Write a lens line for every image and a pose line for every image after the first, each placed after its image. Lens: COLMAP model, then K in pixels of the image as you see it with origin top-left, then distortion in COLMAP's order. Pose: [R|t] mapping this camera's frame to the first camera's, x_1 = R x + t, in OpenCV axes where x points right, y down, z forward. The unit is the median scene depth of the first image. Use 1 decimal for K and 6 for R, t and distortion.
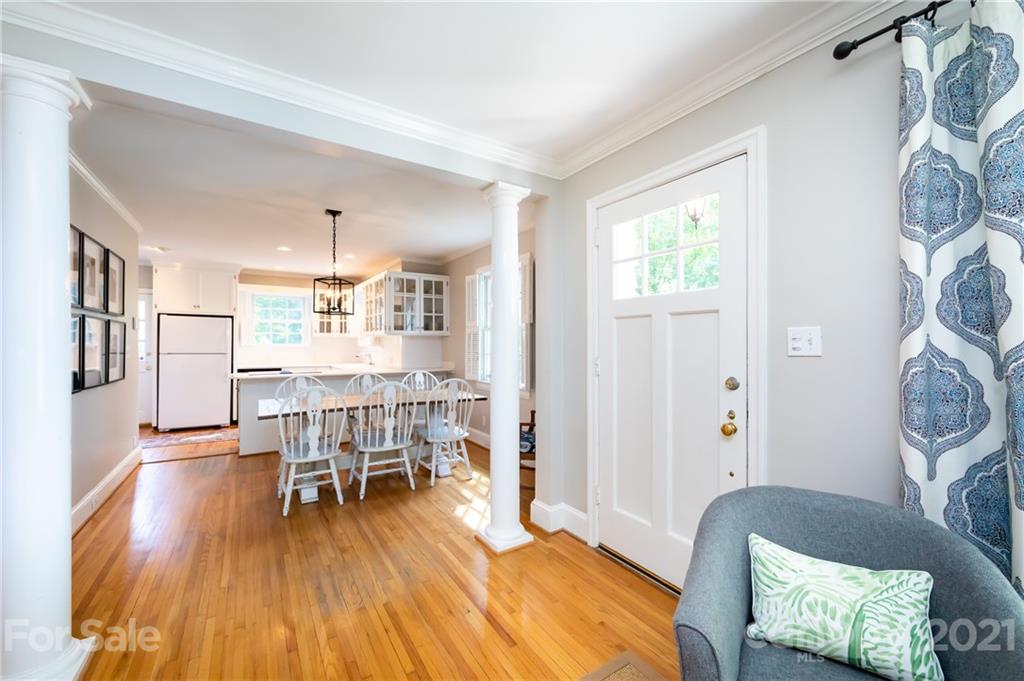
lens RADIAL K [[402.8, 0, 512.8], [0, 402.8, 342.6], [0, 0, 1]] dist [-0.002490, -0.000197]
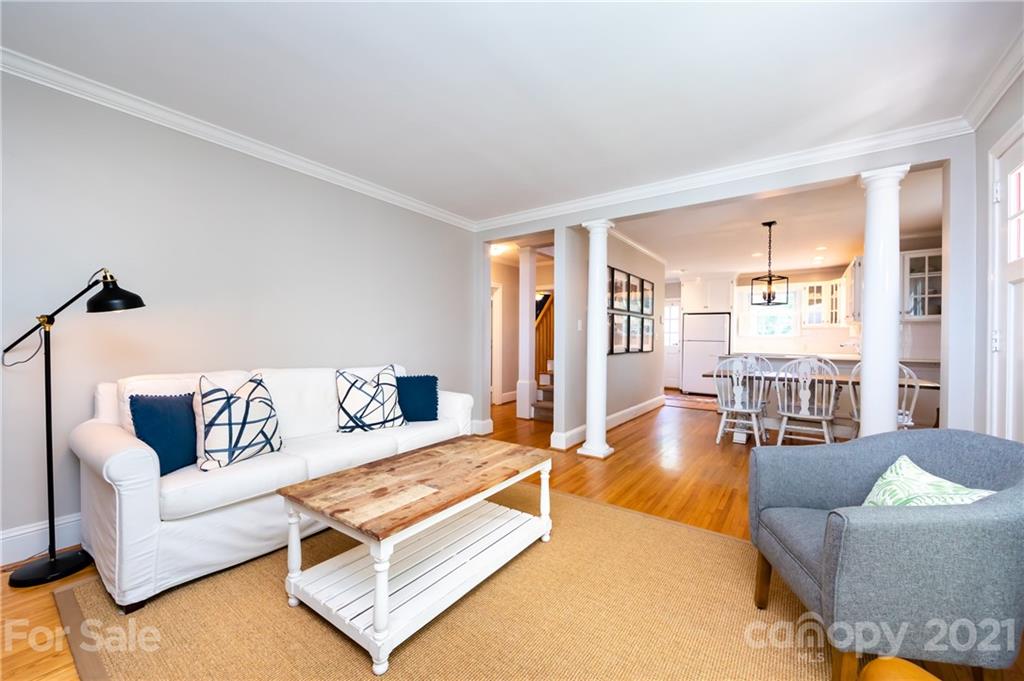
lens RADIAL K [[402.8, 0, 512.8], [0, 402.8, 342.6], [0, 0, 1]] dist [-0.002490, -0.000197]
pose [[0.356704, 0.010235, -0.934161, 0.344335], [-0.005762, 0.999945, 0.008756, 0.031477], [0.934200, 0.002259, 0.356744, -0.147199]]
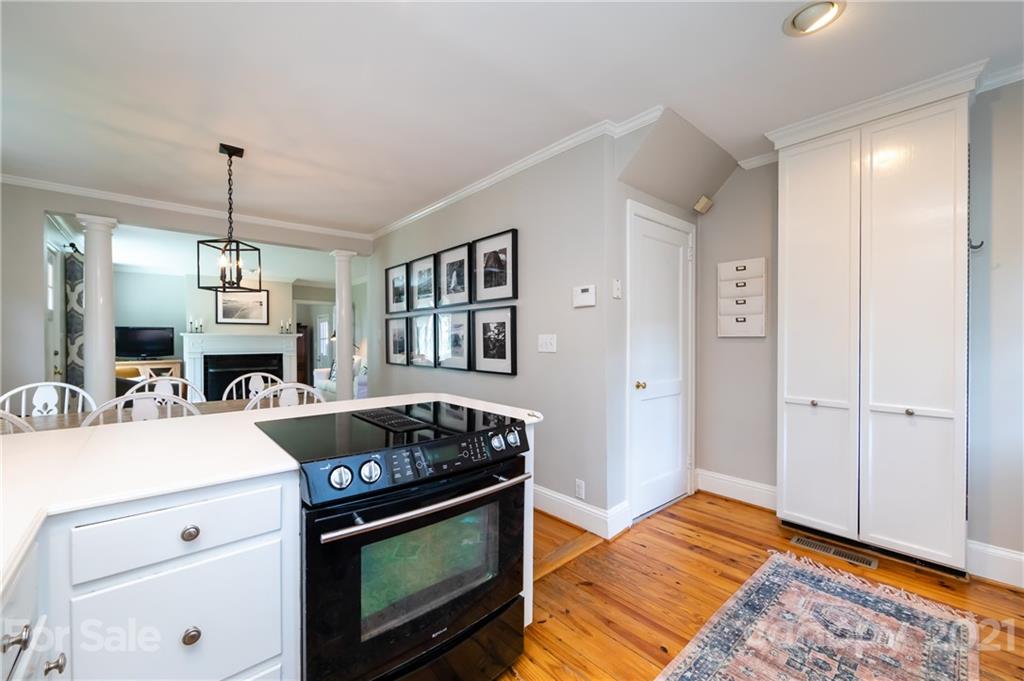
lens RADIAL K [[408.1, 0, 511.8], [0, 408.1, 341.7], [0, 0, 1]] dist [0.000246, -0.000078]
pose [[-0.991115, 0.004609, -0.132927, -0.663984], [0.004490, 0.999989, 0.001193, 0.017865], [0.132931, 0.000586, -0.991125, 1.402166]]
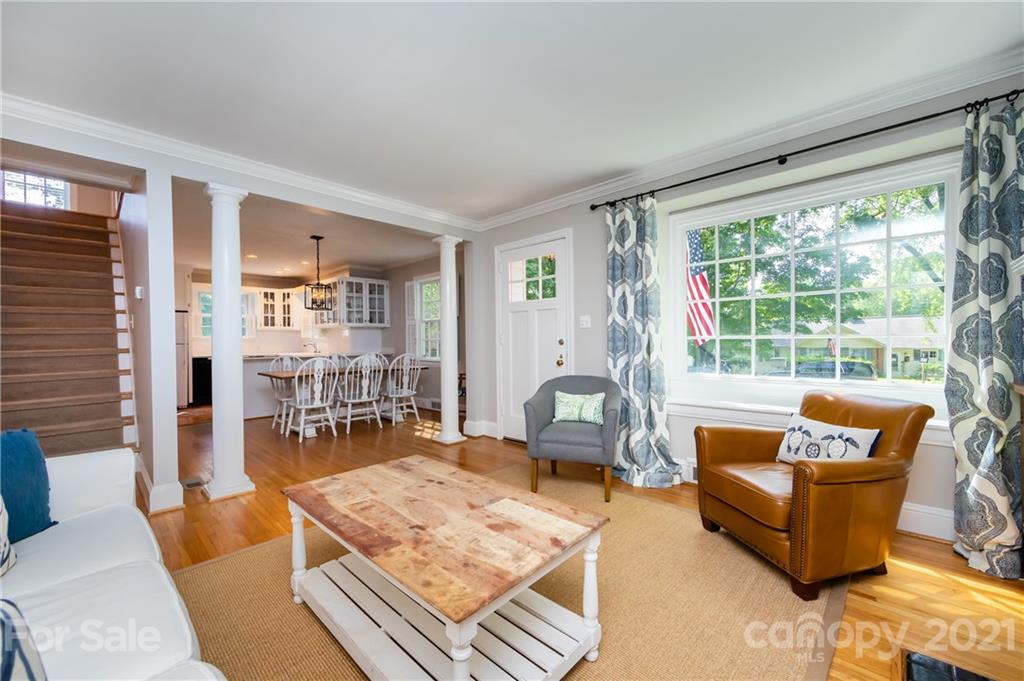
lens RADIAL K [[402.8, 0, 512.8], [0, 402.8, 342.6], [0, 0, 1]] dist [-0.002490, -0.000197]
pose [[0.974073, -0.012248, 0.225900, -0.079664], [0.010698, 0.999910, 0.008082, 0.031823], [-0.225979, -0.005455, 0.974117, -0.411521]]
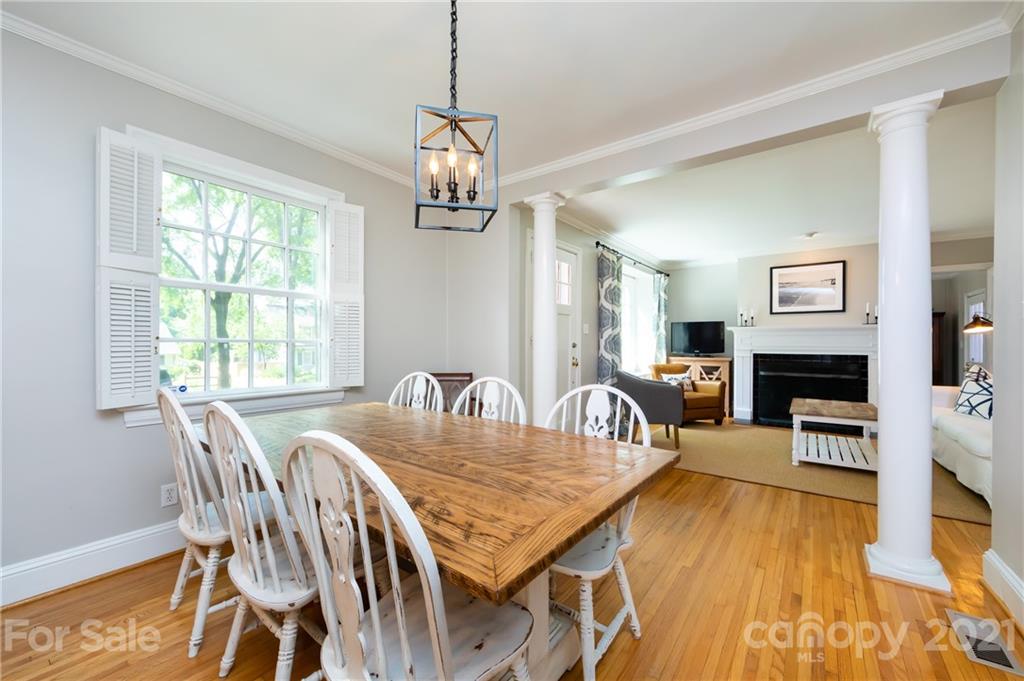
lens RADIAL K [[402.8, 0, 512.8], [0, 402.8, 342.6], [0, 0, 1]] dist [-0.002490, -0.000197]
pose [[-0.337625, -0.001698, 0.941279, -0.633571], [-0.002987, 0.999995, 0.000733, 0.032736], [-0.941276, -0.002564, -0.337628, 0.839199]]
